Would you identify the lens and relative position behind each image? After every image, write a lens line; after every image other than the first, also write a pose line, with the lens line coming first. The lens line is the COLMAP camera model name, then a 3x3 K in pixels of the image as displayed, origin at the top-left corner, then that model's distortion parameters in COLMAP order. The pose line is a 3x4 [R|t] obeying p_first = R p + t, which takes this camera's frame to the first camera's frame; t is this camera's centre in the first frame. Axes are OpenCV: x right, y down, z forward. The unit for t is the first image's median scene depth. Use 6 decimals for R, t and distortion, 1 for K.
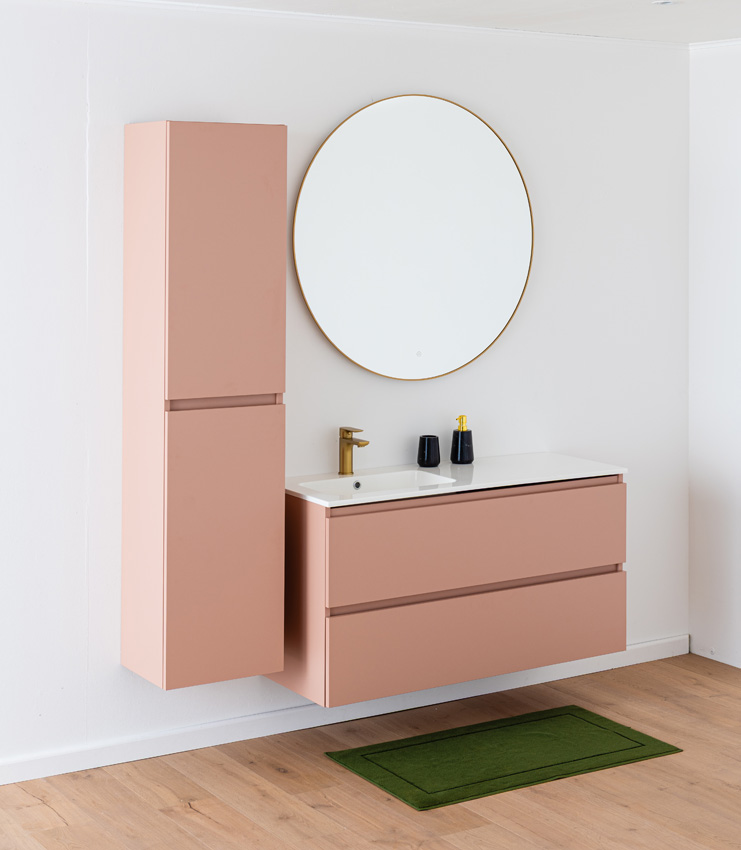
lens RADIAL K [[1582.5, 0, 370.7], [0, 1582.5, 425.6], [0, 0, 1]] dist [0.022428, 0.000000]
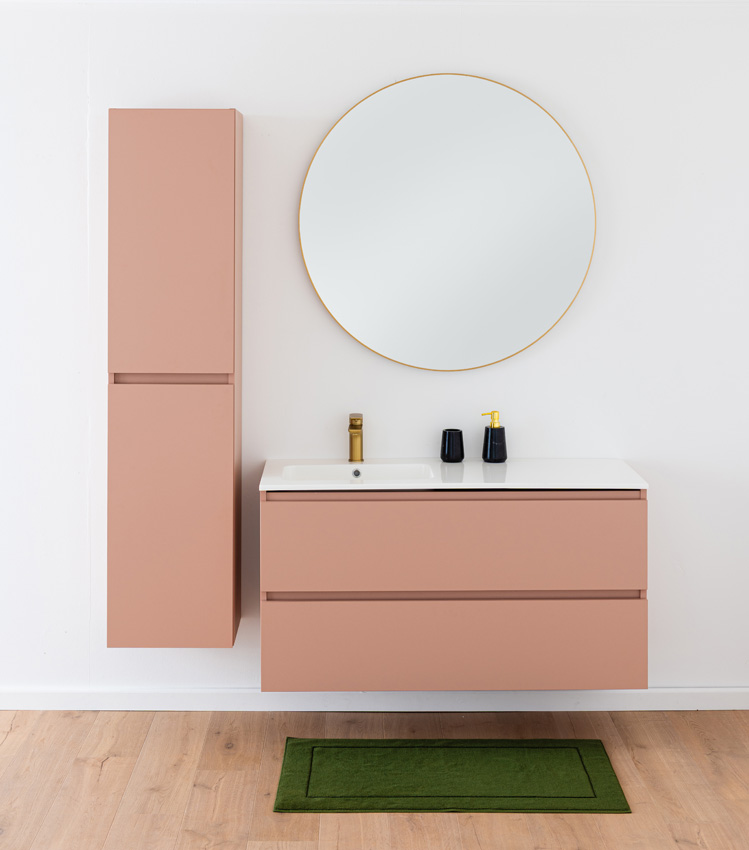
lens RADIAL K [[1435.5, 0, 373.8], [0, 1435.5, 387.8], [0, 0, 1]] dist [-0.000089, 0.000000]
pose [[0.853399, 0.062251, -0.517528, 0.461602], [-0.068054, 0.997651, 0.007783, -0.022984], [0.516797, 0.028578, 0.855631, 0.243426]]
